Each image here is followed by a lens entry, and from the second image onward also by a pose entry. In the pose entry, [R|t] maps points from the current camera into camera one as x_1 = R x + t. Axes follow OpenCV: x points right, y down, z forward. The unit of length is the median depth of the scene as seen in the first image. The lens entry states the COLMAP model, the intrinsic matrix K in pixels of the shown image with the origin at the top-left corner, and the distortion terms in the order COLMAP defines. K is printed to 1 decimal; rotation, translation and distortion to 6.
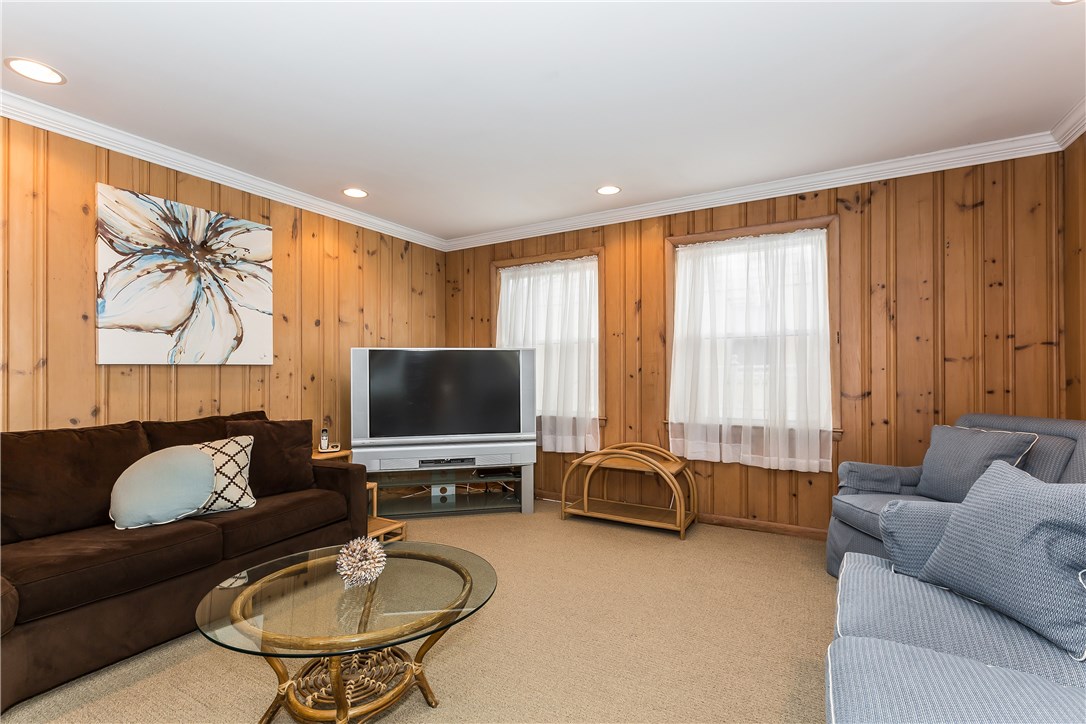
lens RADIAL K [[492.7, 0, 539.4], [0, 492.7, 365.4], [0, 0, 1]] dist [0.000299, -0.000383]
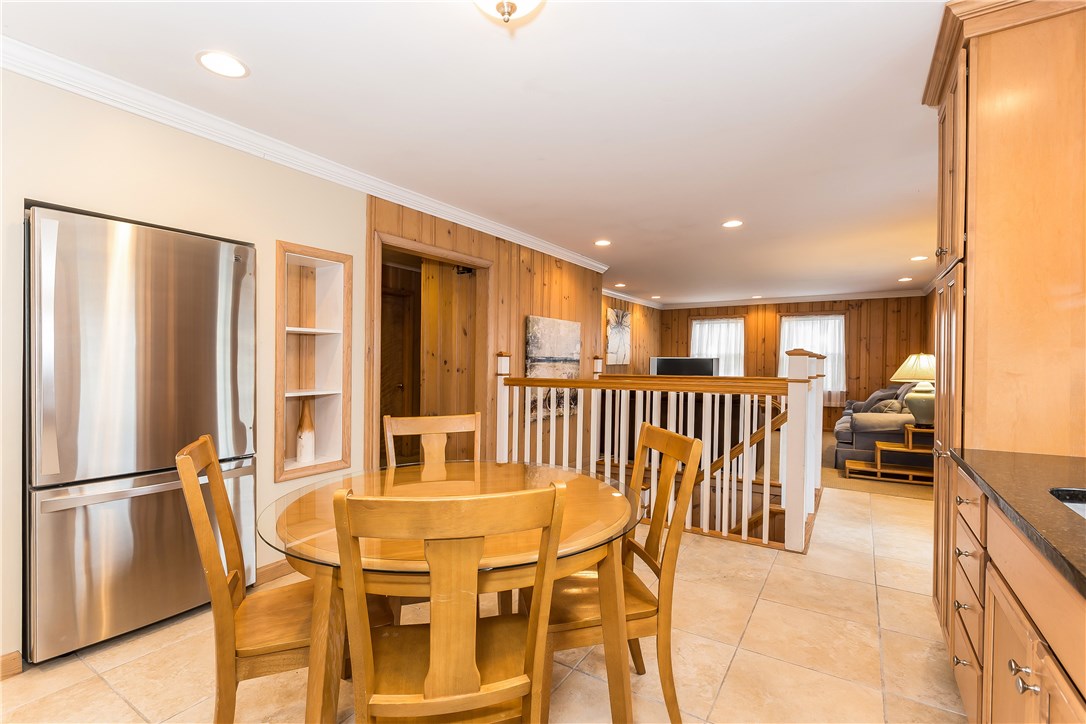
lens RADIAL K [[492.7, 0, 547.5], [0, 492.7, 364.0], [0, 0, 1]] dist [0.000299, -0.000383]
pose [[0.999966, 0.008180, -0.000932, -0.949135], [-0.008159, 0.999745, 0.021037, -0.056948], [0.001103, -0.021029, 0.999778, -1.557541]]
